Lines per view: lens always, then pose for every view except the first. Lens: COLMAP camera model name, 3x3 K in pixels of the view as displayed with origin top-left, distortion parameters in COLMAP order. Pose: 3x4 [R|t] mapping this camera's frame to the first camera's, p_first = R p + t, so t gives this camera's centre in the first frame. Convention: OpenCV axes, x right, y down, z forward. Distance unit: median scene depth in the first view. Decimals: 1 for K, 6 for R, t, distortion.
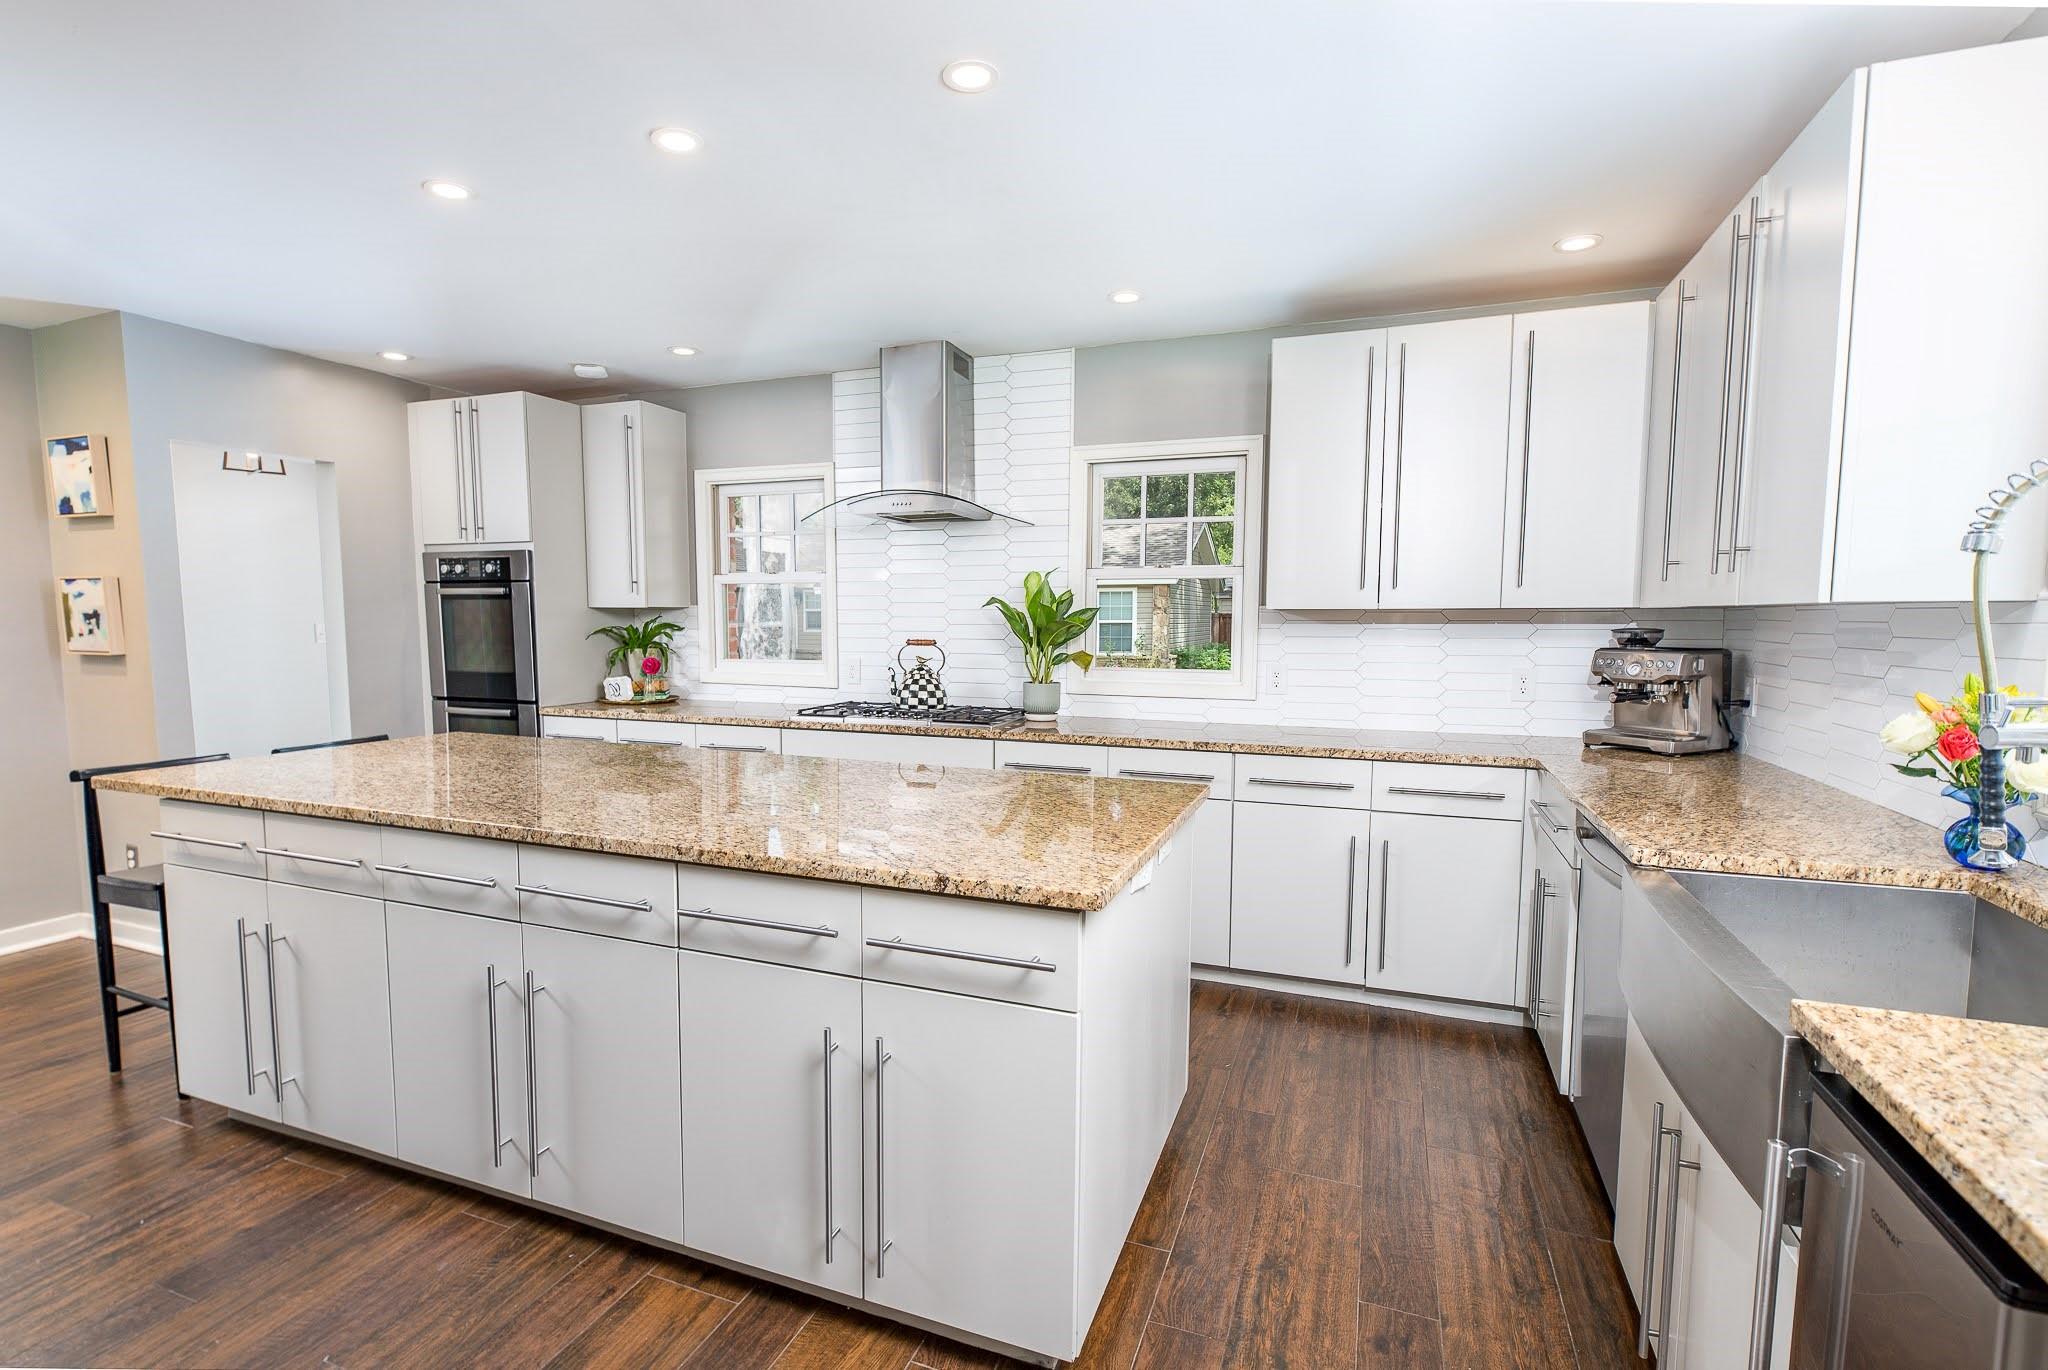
lens RADIAL K [[972.9, 0, 1014.9], [0, 972.9, 683.2], [0, 0, 1]] dist [0.010790, 0.000584]
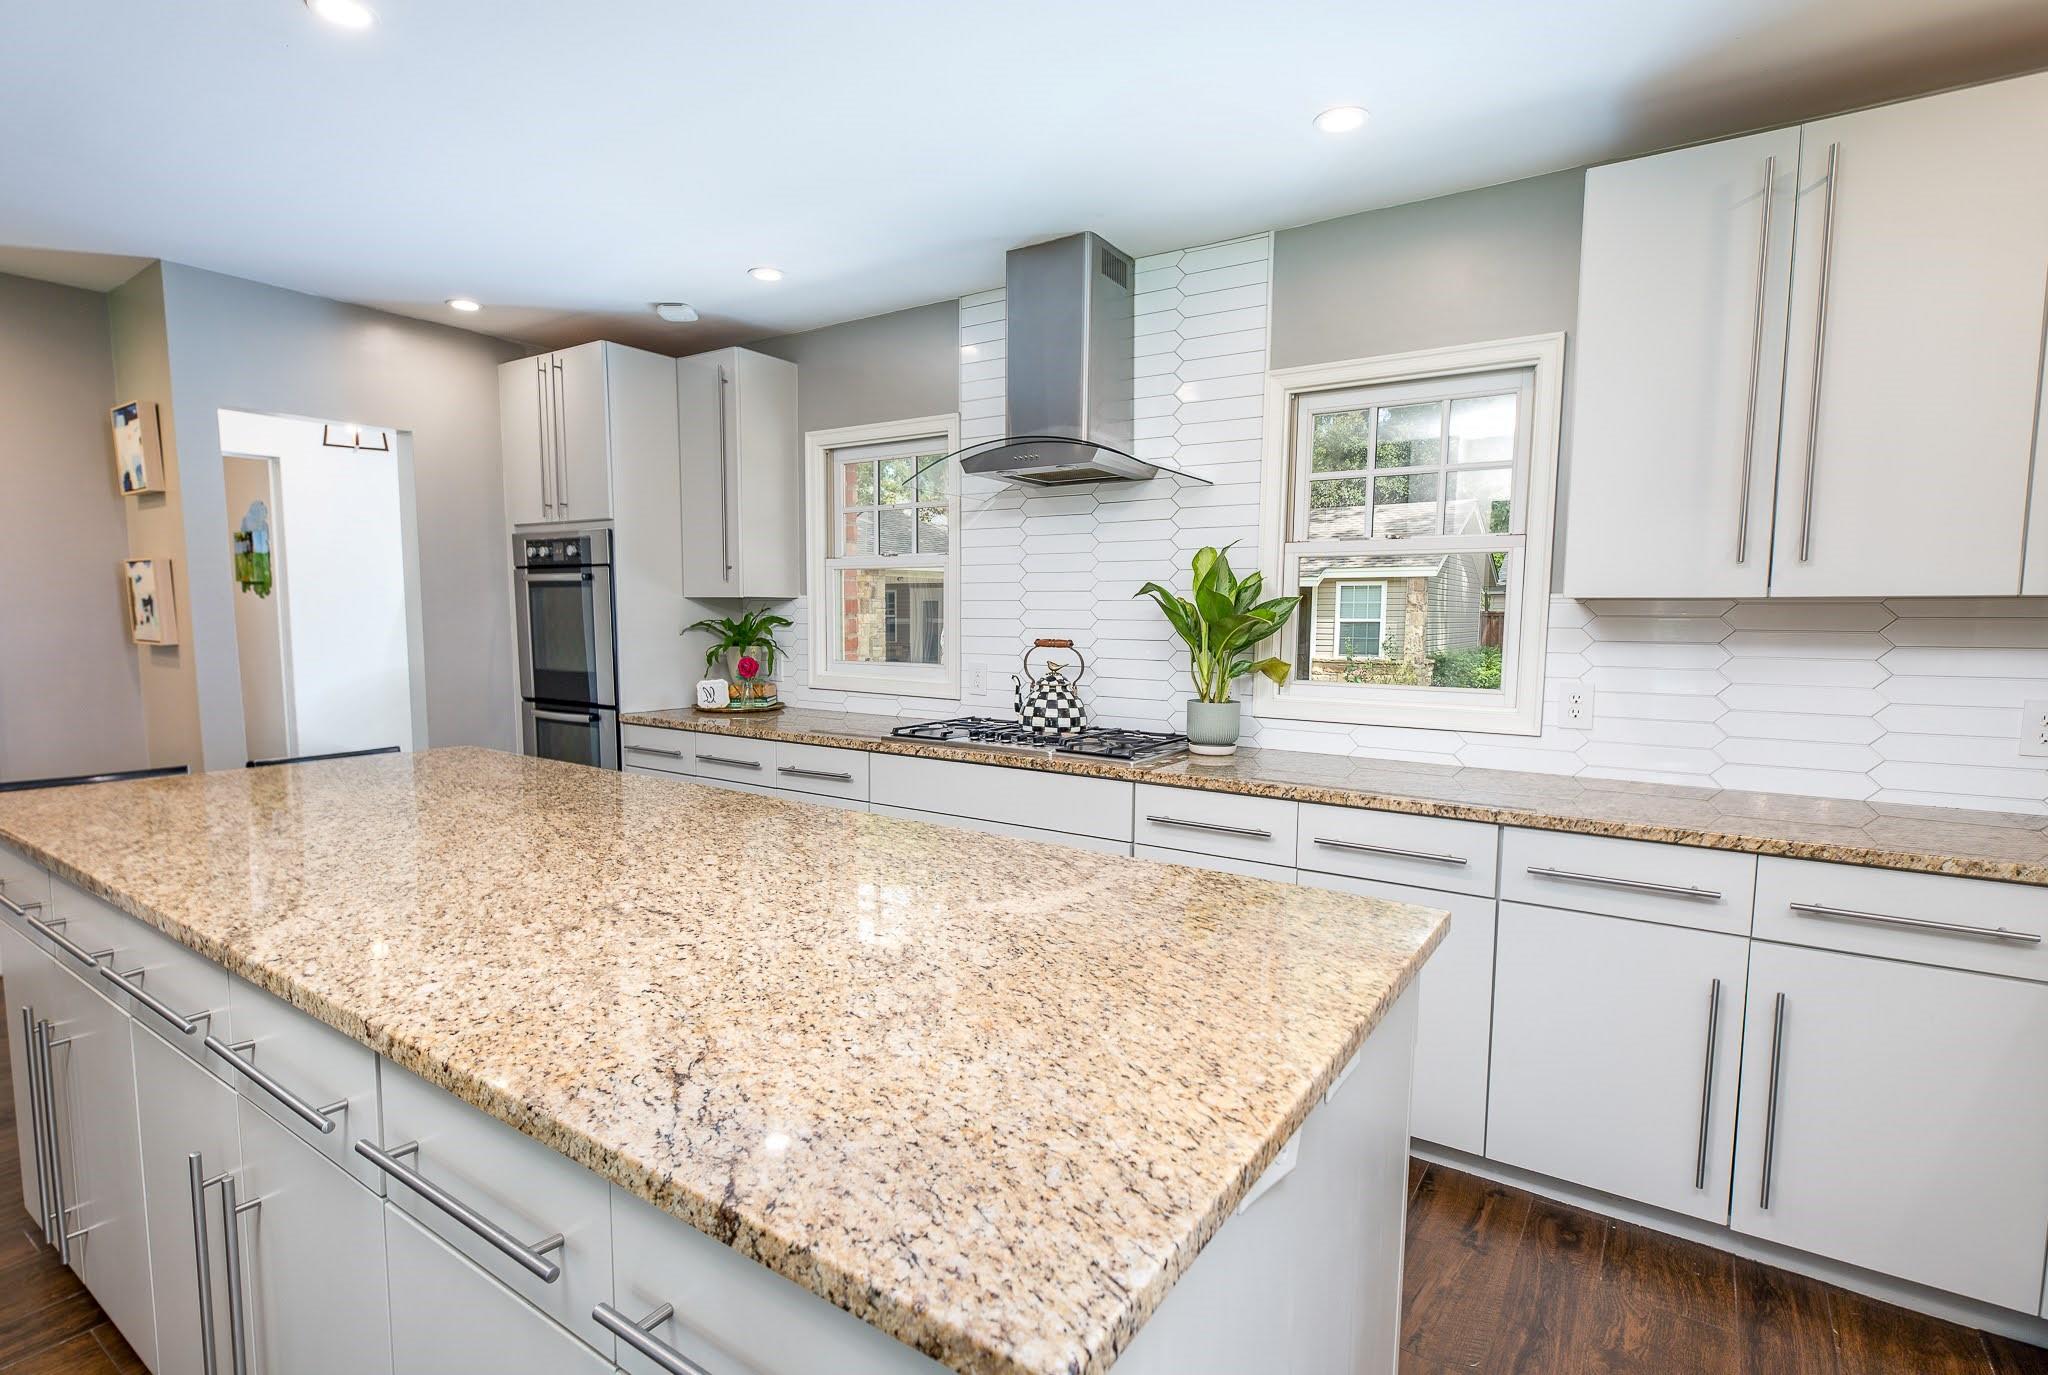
lens RADIAL K [[972.9, 0, 1029.8], [0, 972.9, 690.9], [0, 0, 1]] dist [0.010790, 0.000584]
pose [[0.972762, 0.024437, -0.230514, 0.060049], [-0.022495, 0.999686, 0.011048, -0.012932], [0.230711, -0.005562, 0.973006, 0.264648]]
